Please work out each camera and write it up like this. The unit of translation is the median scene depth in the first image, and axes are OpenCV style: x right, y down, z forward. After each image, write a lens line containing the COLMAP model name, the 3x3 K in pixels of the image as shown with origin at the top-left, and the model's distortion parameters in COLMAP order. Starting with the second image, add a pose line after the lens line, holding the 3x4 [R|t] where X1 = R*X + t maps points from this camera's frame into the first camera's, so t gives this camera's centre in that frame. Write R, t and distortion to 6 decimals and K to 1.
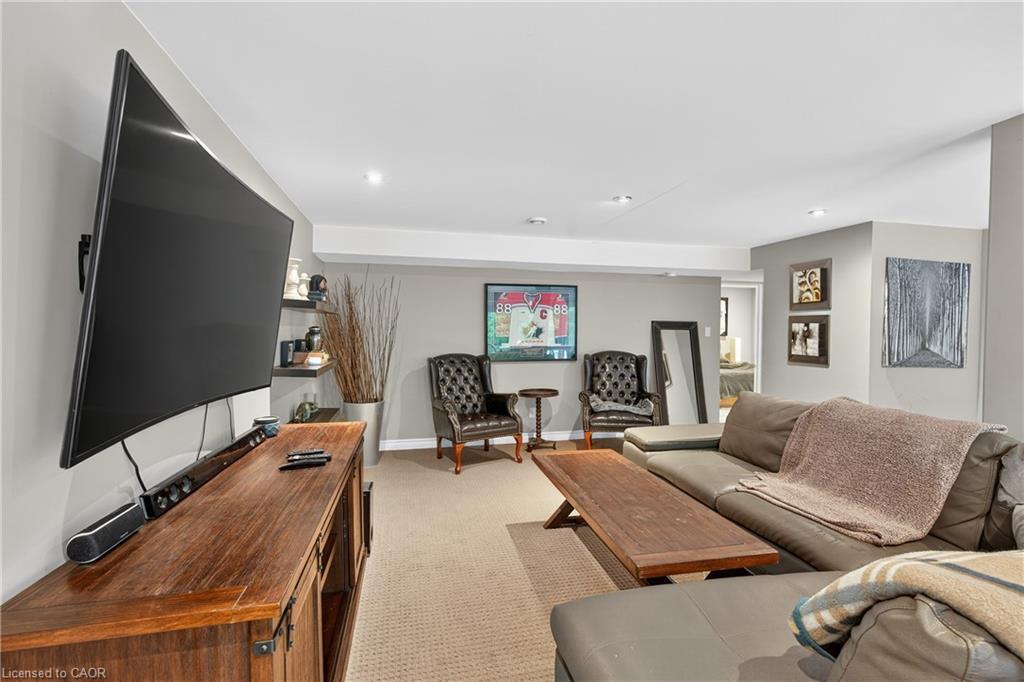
lens RADIAL K [[473.1, 0, 510.9], [0, 473.1, 341.4], [0, 0, 1]] dist [-0.001331, 0.000405]
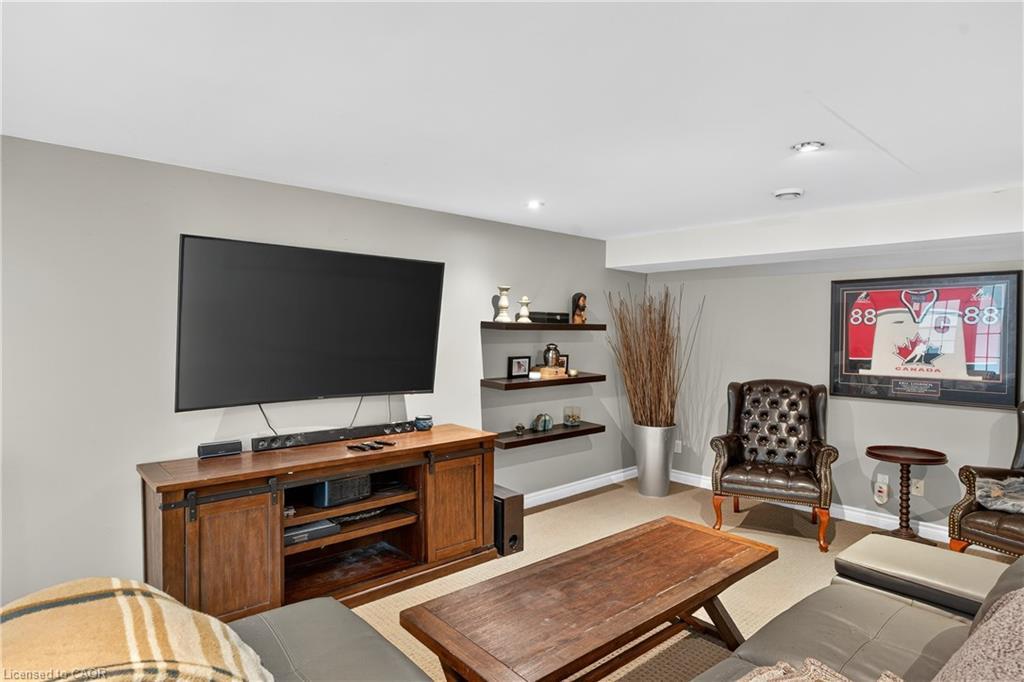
lens RADIAL K [[564.3, 0, 512.0], [0, 564.3, 341.0], [0, 0, 1]] dist [-0.002106, 0.000436]
pose [[0.490141, 0.017574, -0.871466, 0.459723], [-0.025391, 0.999660, 0.005878, -0.030195], [0.871273, 0.019247, 0.490421, 0.208221]]
